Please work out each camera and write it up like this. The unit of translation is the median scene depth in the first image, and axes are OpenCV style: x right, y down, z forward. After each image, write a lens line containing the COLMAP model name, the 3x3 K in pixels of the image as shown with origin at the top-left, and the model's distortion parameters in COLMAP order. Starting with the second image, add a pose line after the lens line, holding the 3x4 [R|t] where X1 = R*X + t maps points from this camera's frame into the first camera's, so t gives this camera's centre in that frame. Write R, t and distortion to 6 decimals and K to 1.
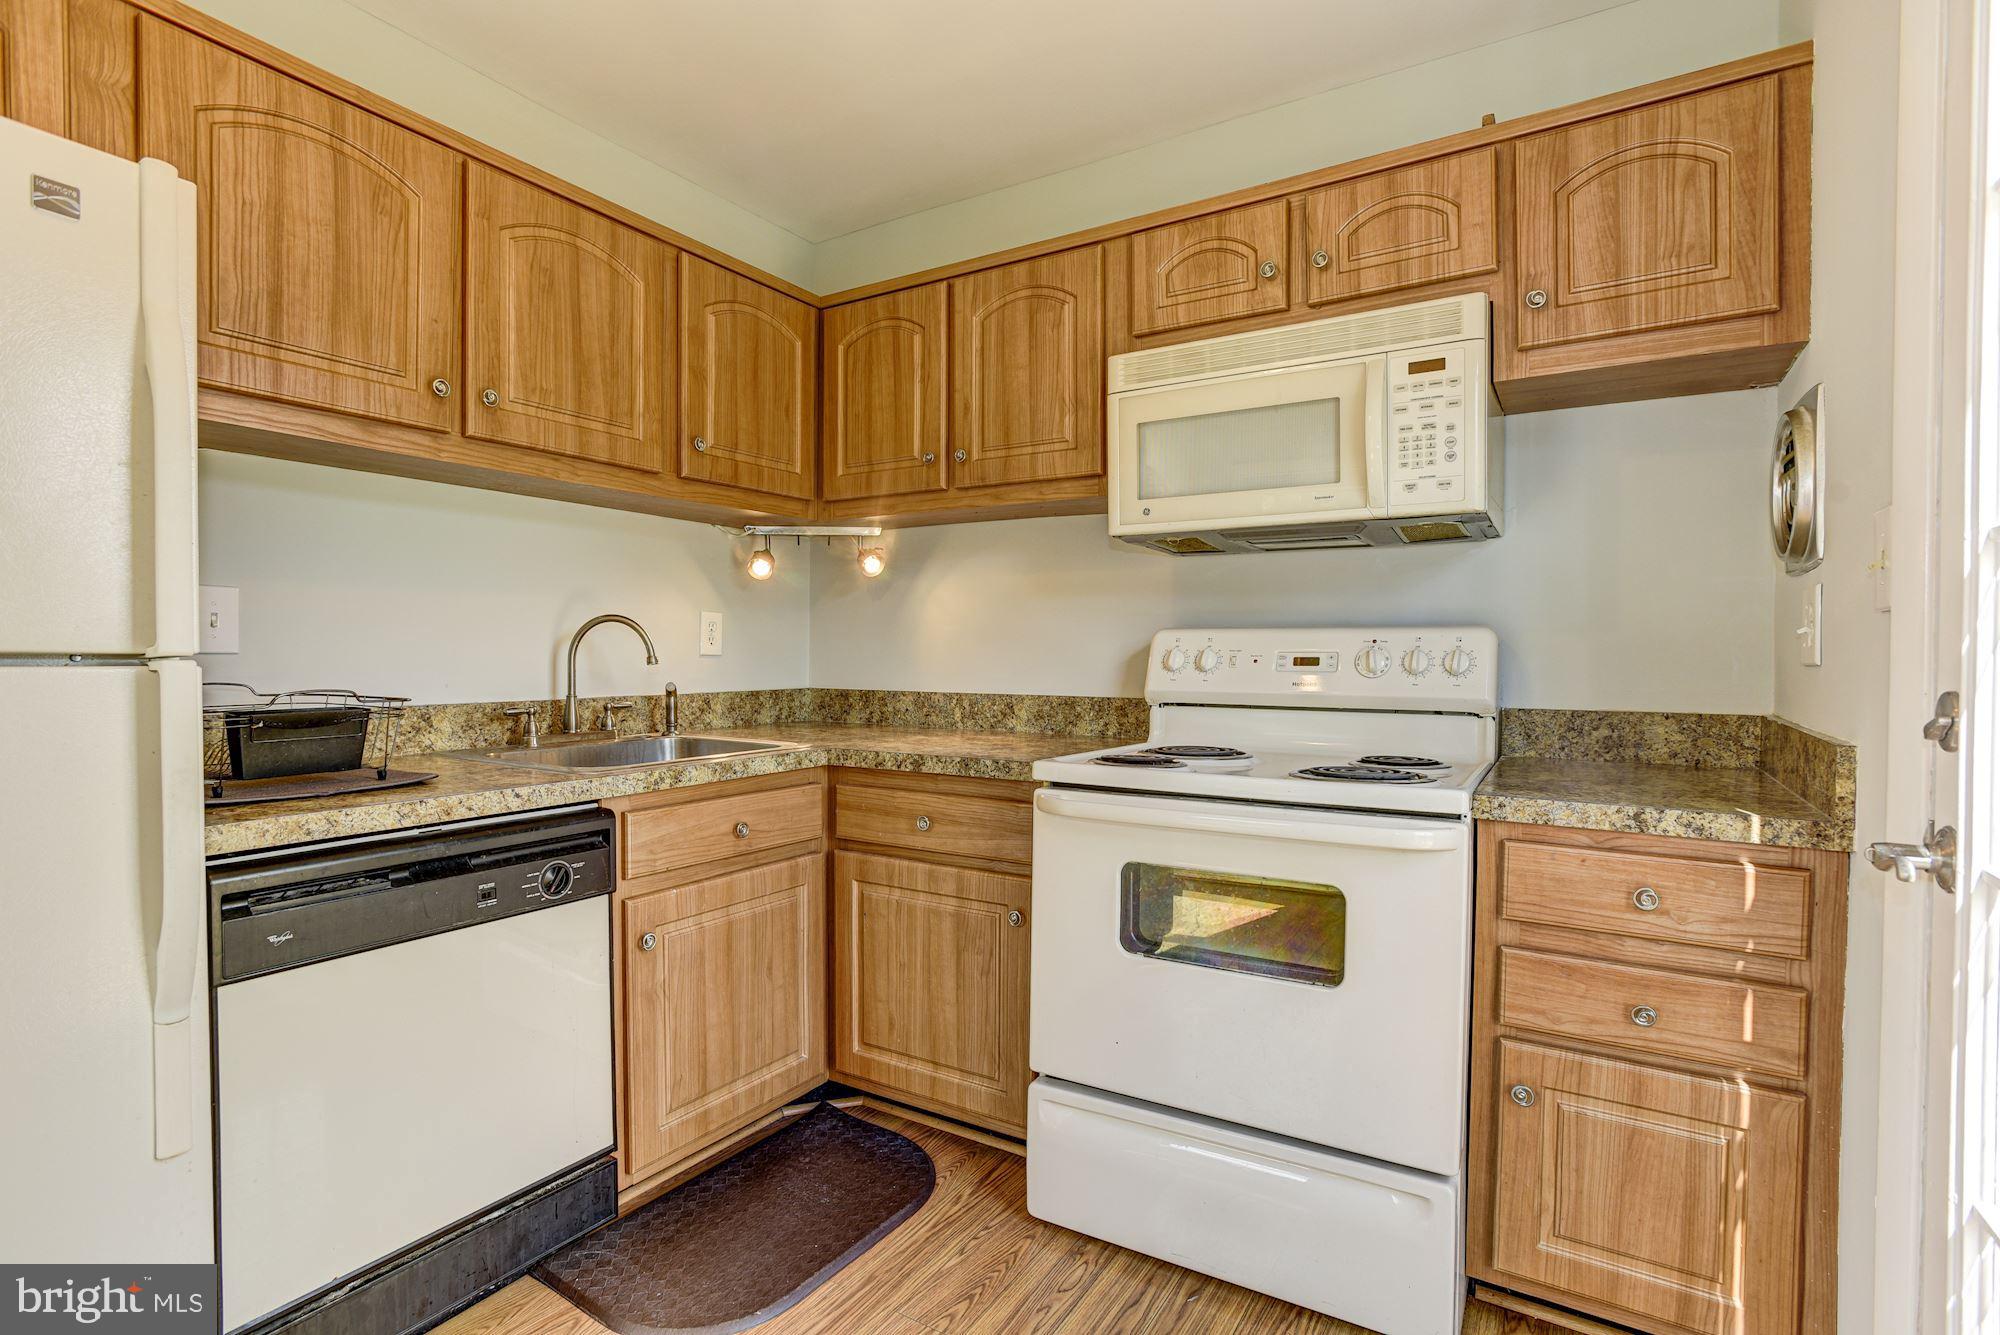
lens RADIAL K [[961.4, 0, 1001.3], [0, 961.4, 672.6], [0, 0, 1]] dist [-0.061739, 0.029843]
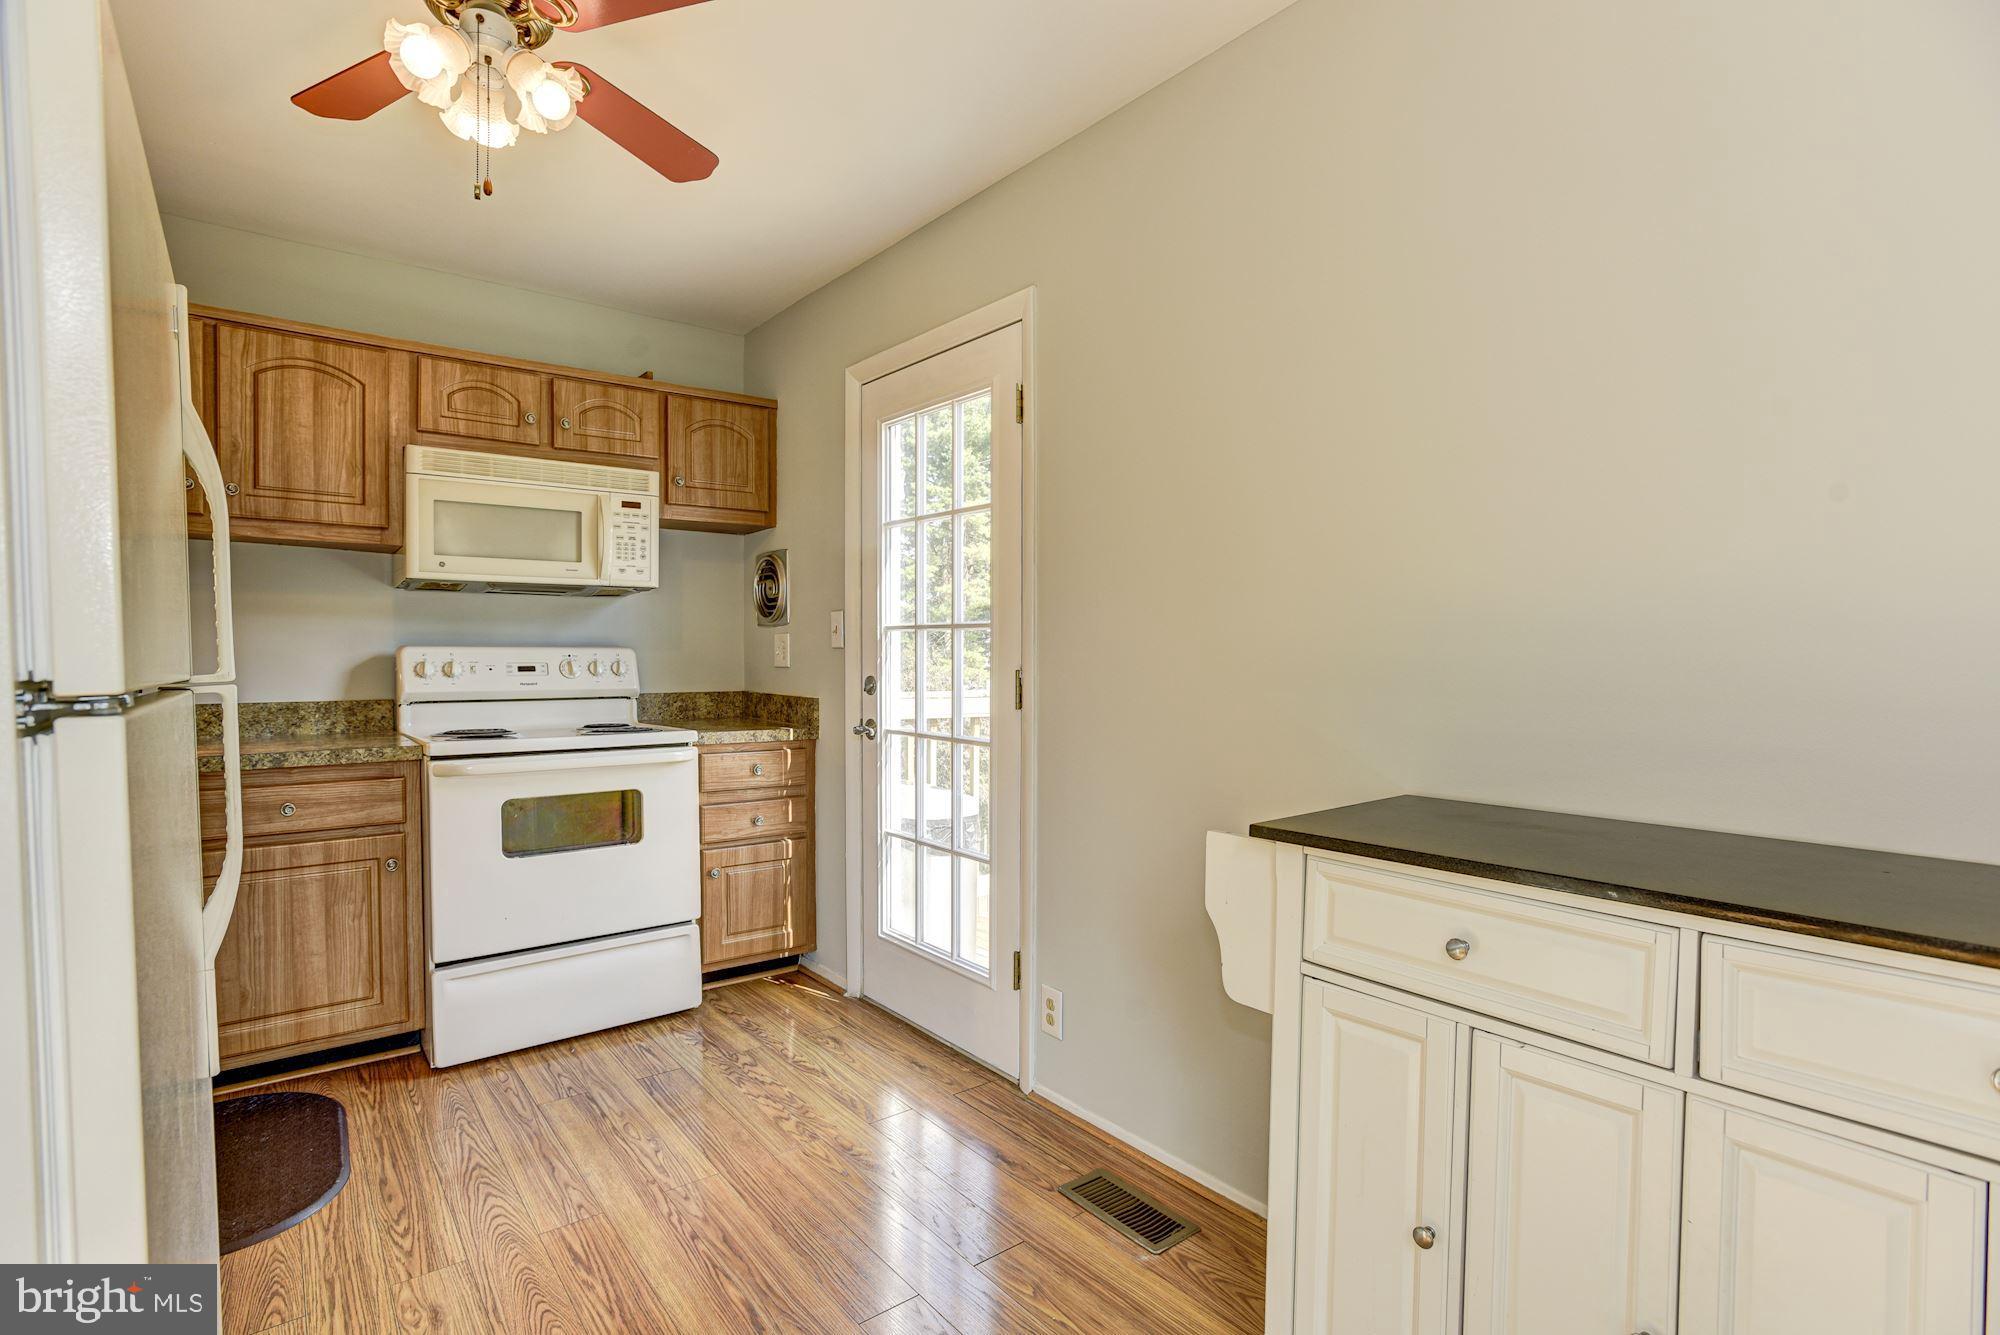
lens RADIAL K [[961.4, 0, 1001.3], [0, 961.4, 672.6], [0, 0, 1]] dist [-0.061739, 0.029843]
pose [[0.322662, -0.019772, 0.946308, -1.018383], [0.018639, 0.999721, 0.014533, -0.015615], [-0.946331, 0.012949, 0.322941, -0.247463]]
